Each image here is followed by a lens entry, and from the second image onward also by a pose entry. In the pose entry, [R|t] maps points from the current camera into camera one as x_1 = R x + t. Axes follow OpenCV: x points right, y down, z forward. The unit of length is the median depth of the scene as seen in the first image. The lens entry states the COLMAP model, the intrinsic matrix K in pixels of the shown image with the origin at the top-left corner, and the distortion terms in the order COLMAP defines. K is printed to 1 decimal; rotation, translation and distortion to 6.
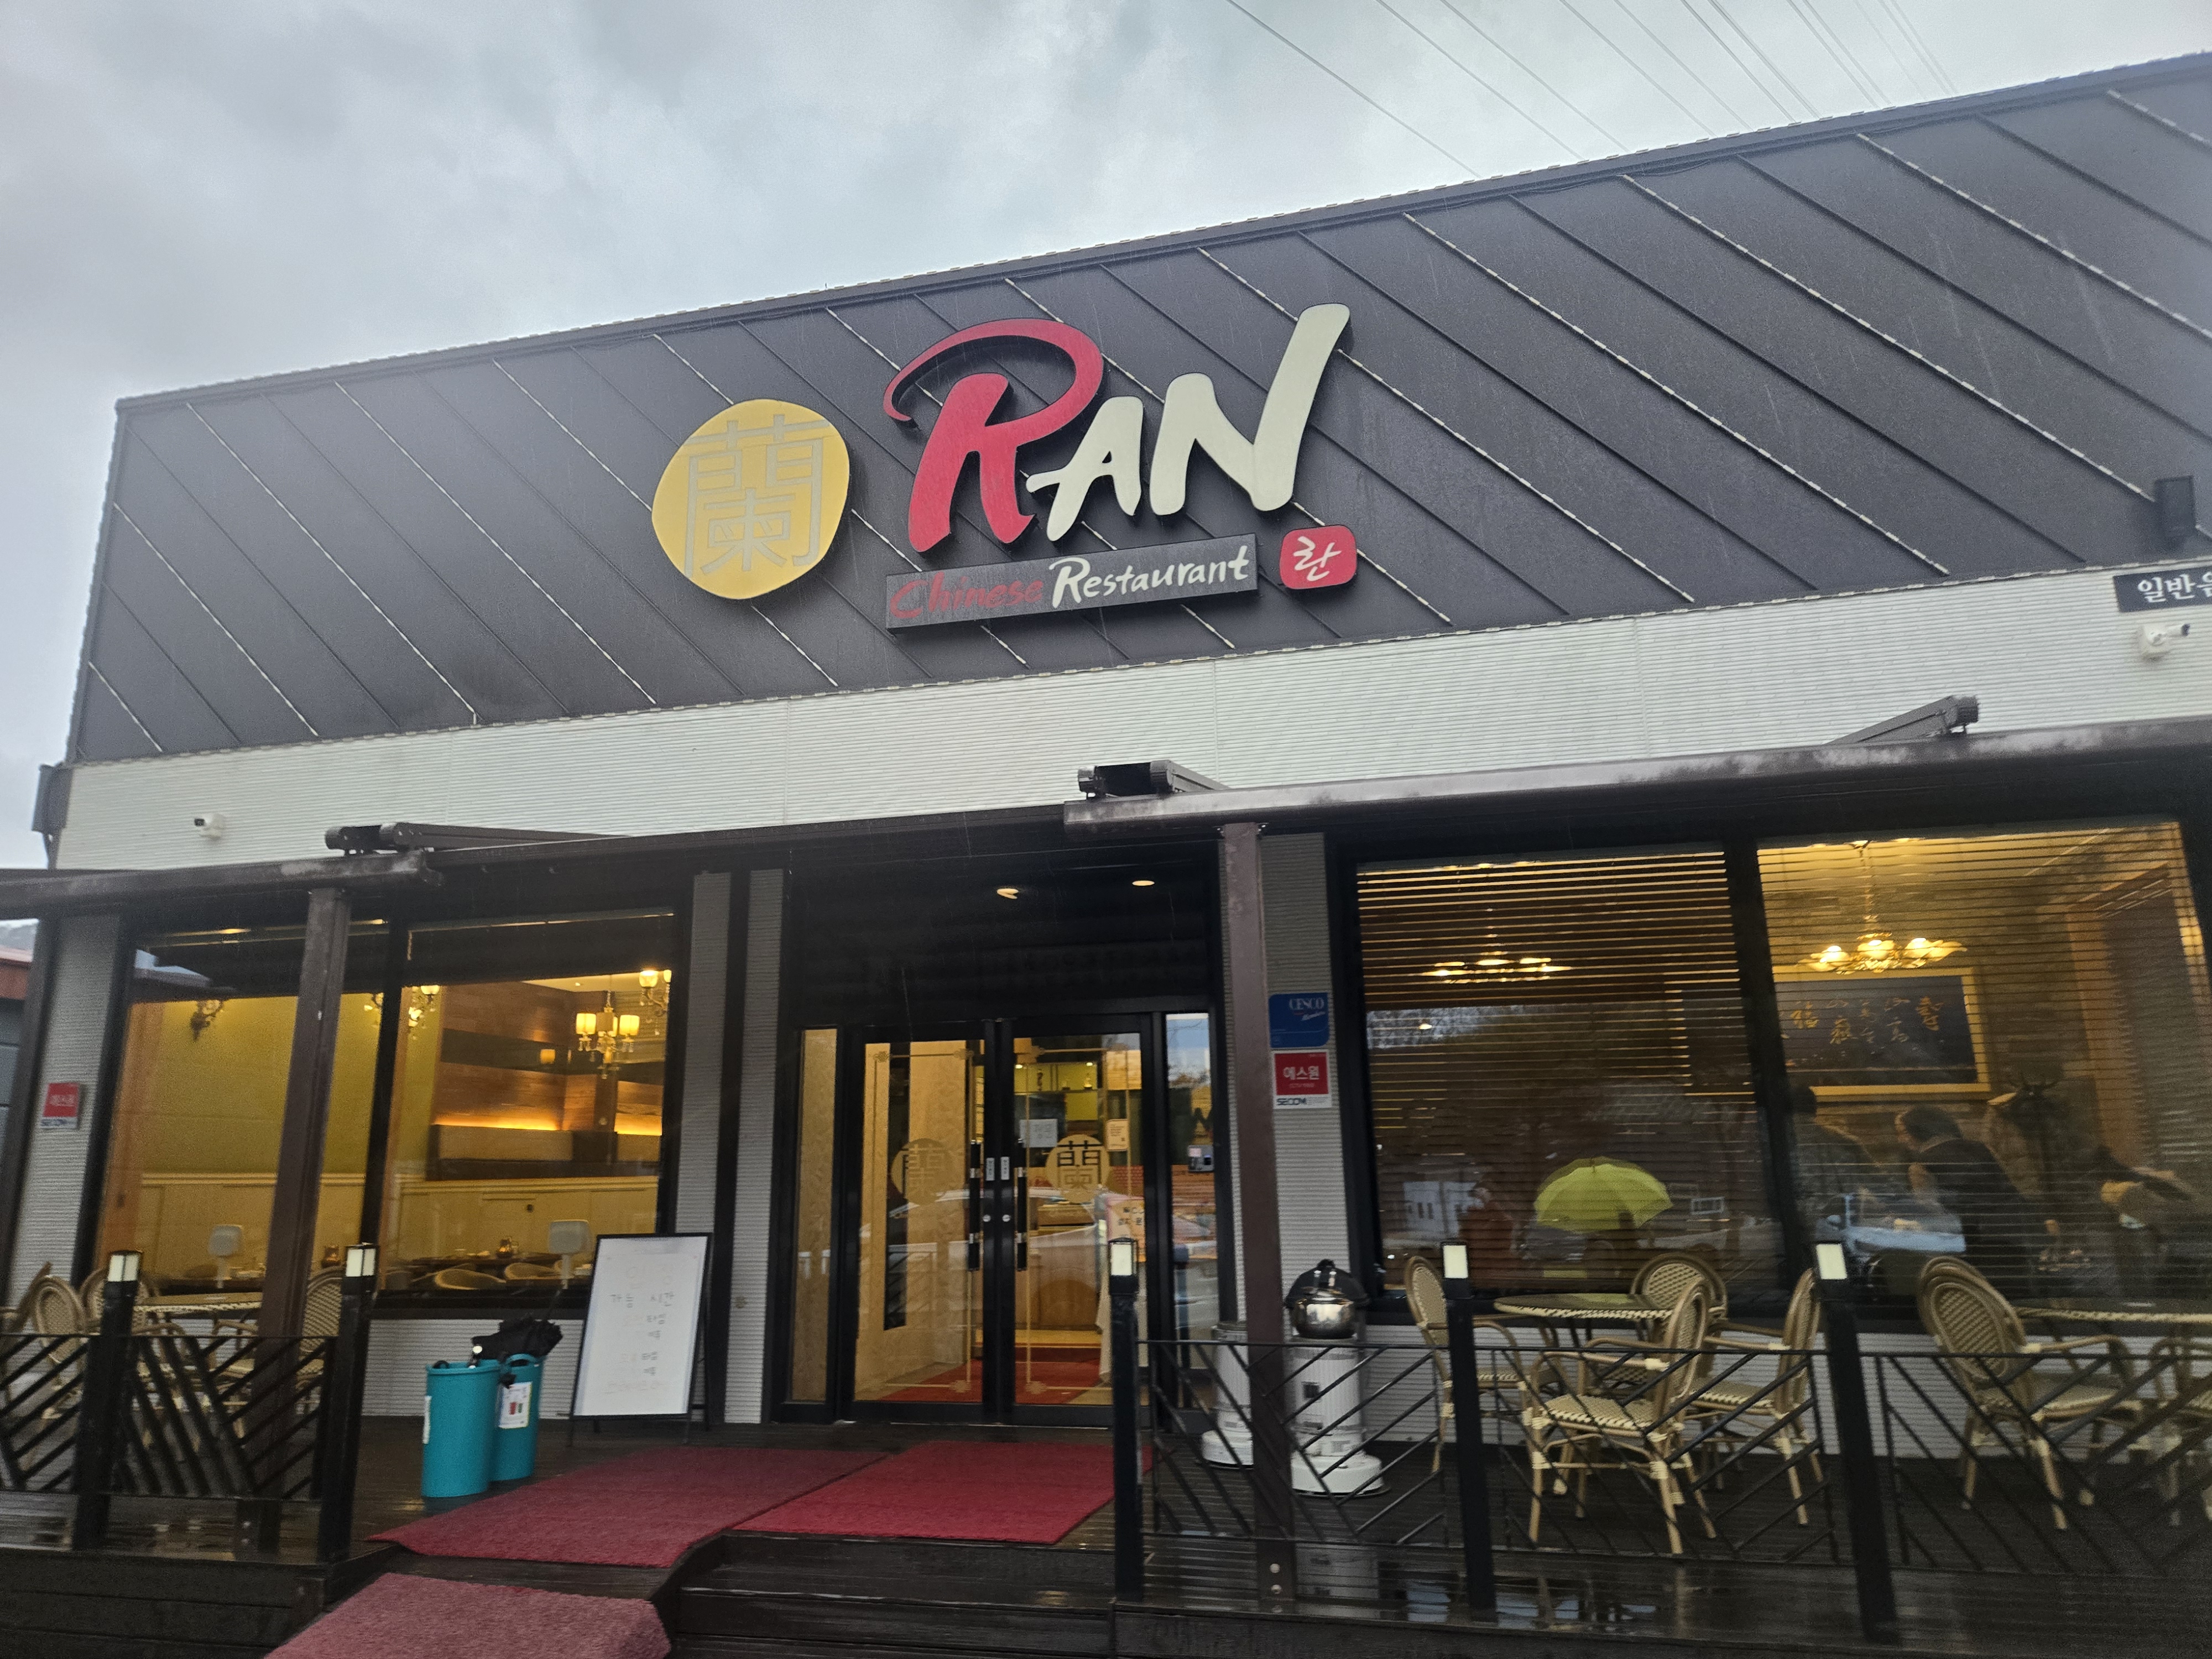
lens RADIAL K [[1454.0, 0, 1104.2], [0, 1454.0, 839.3], [0, 0, 1]] dist [0.003528, -0.001900]
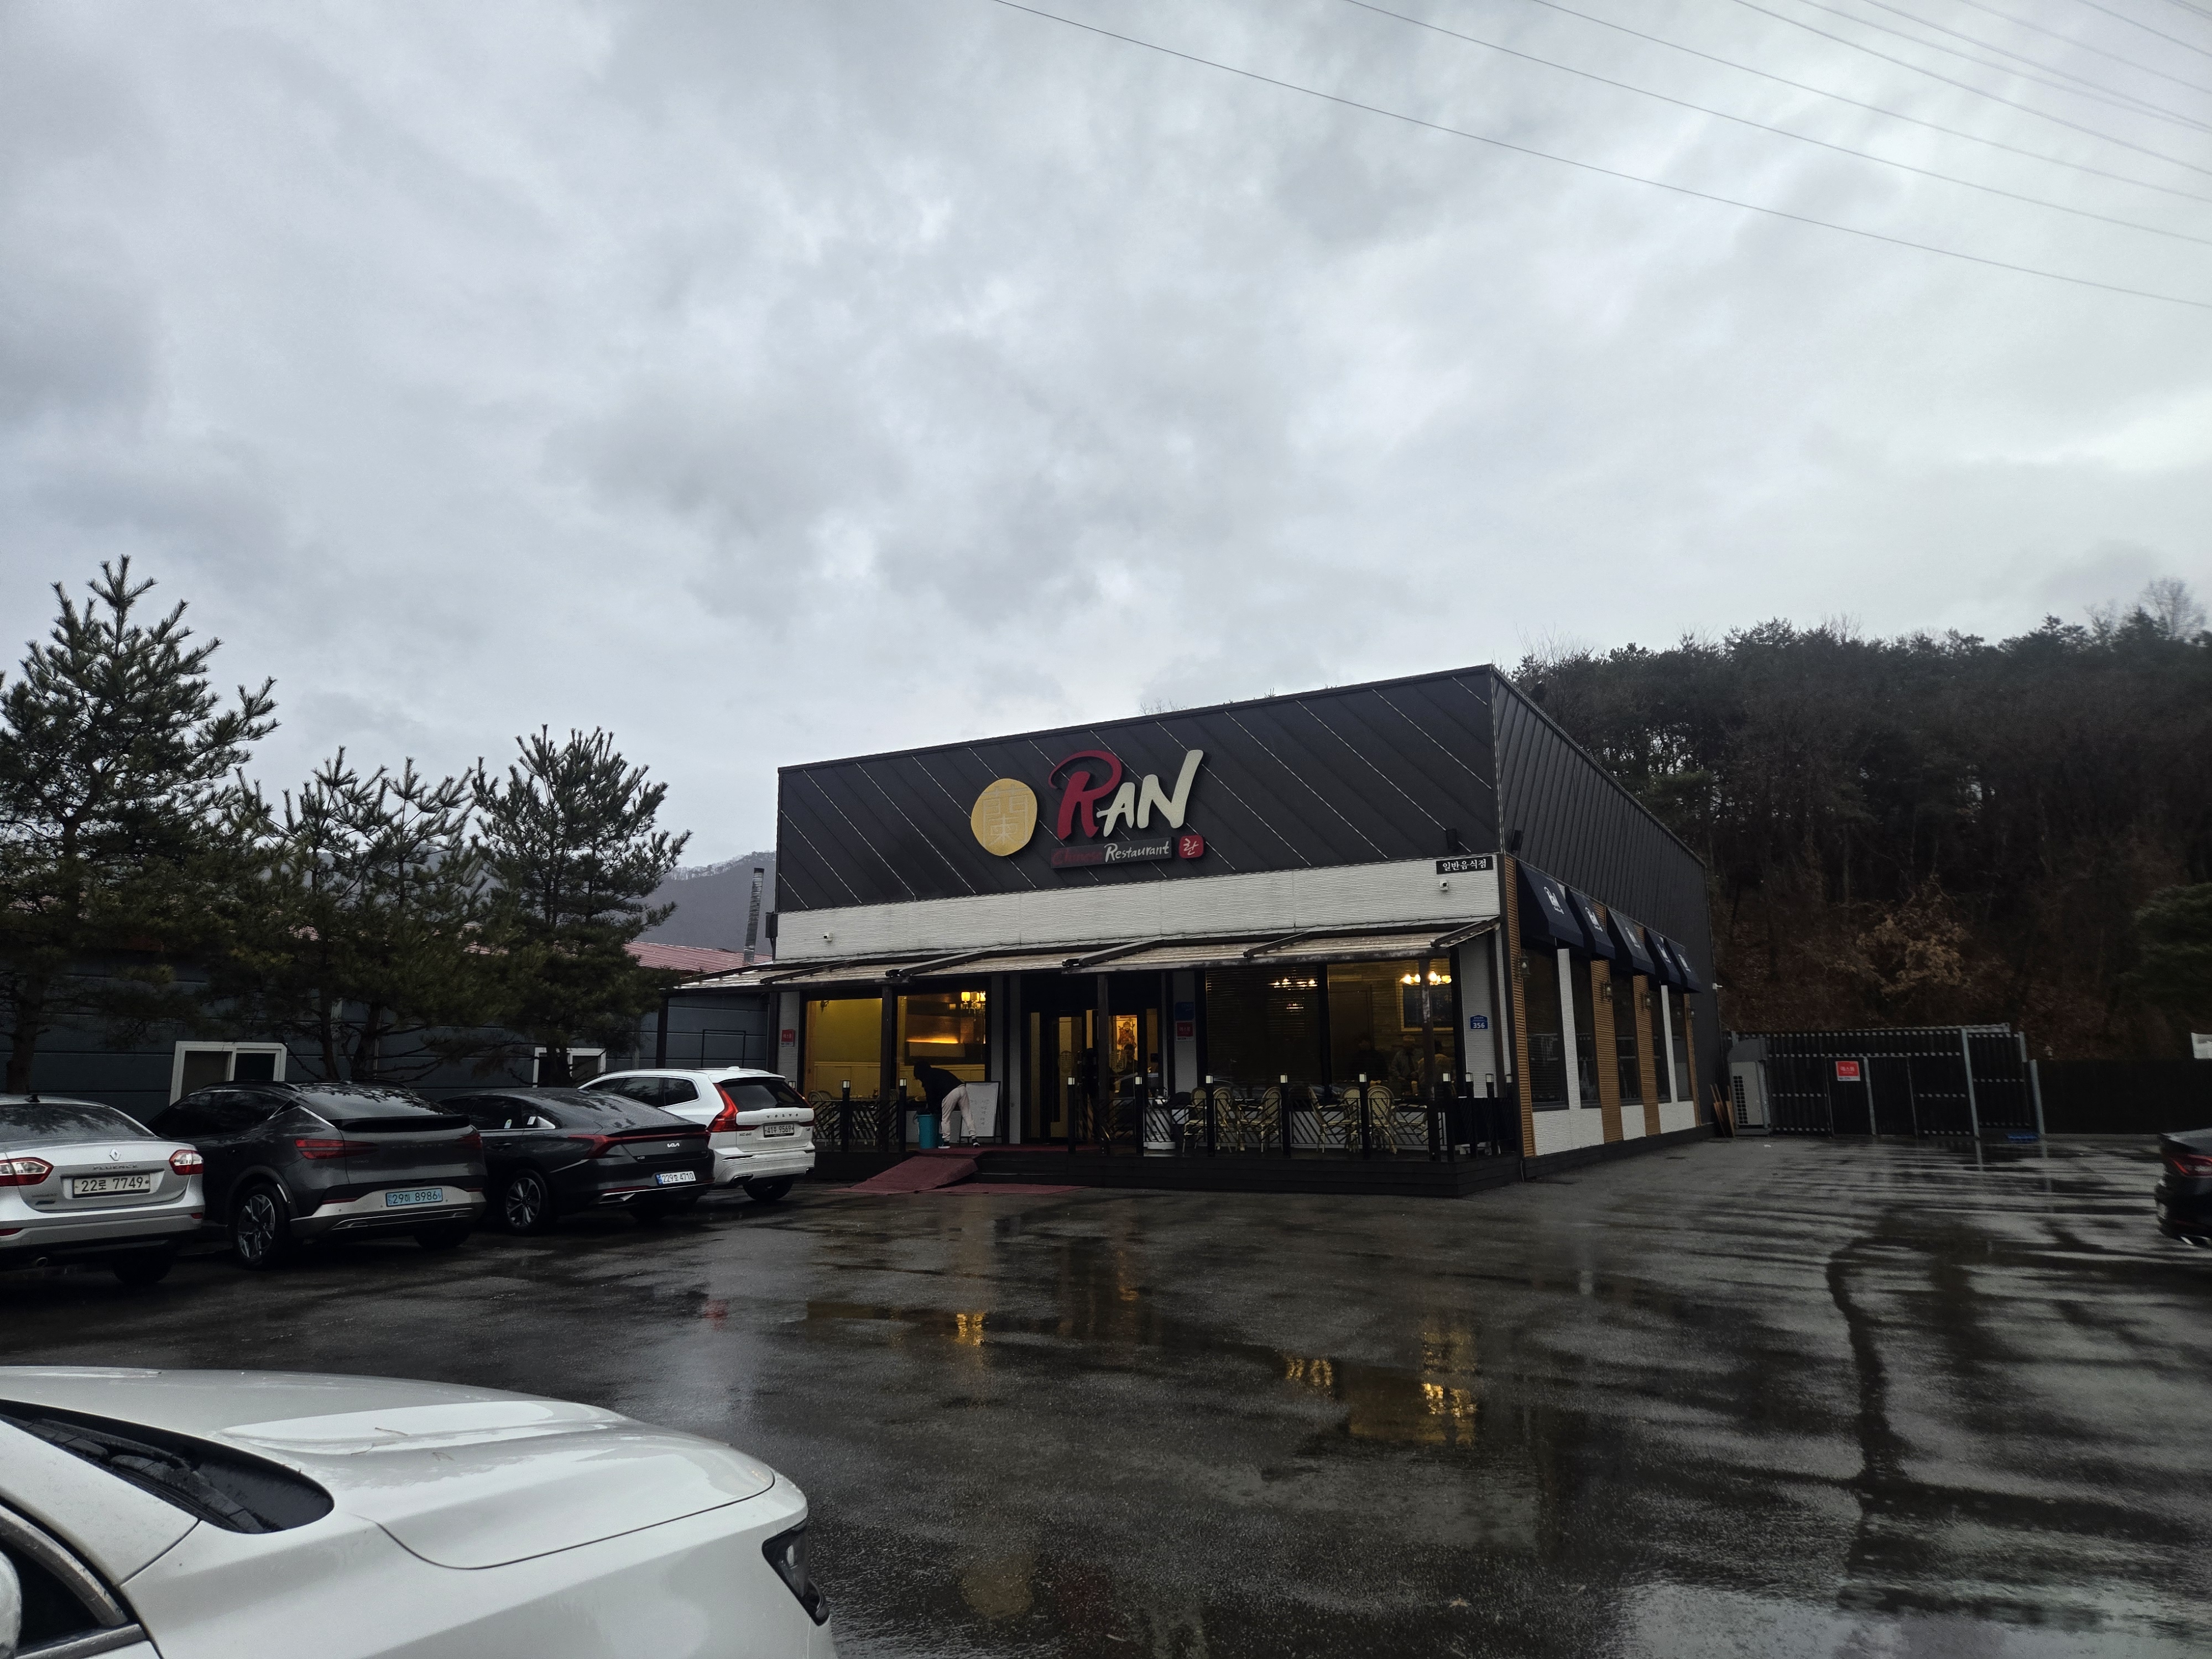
lens RADIAL K [[1454.0, 0, 1105.3], [0, 1454.0, 821.1], [0, 0, 1]] dist [0.003528, -0.001900]
pose [[0.963736, -0.041938, -0.263540, 0.691978], [0.057207, 0.997083, 0.050530, -0.373612], [0.260652, -0.063774, 0.963324, -1.658551]]
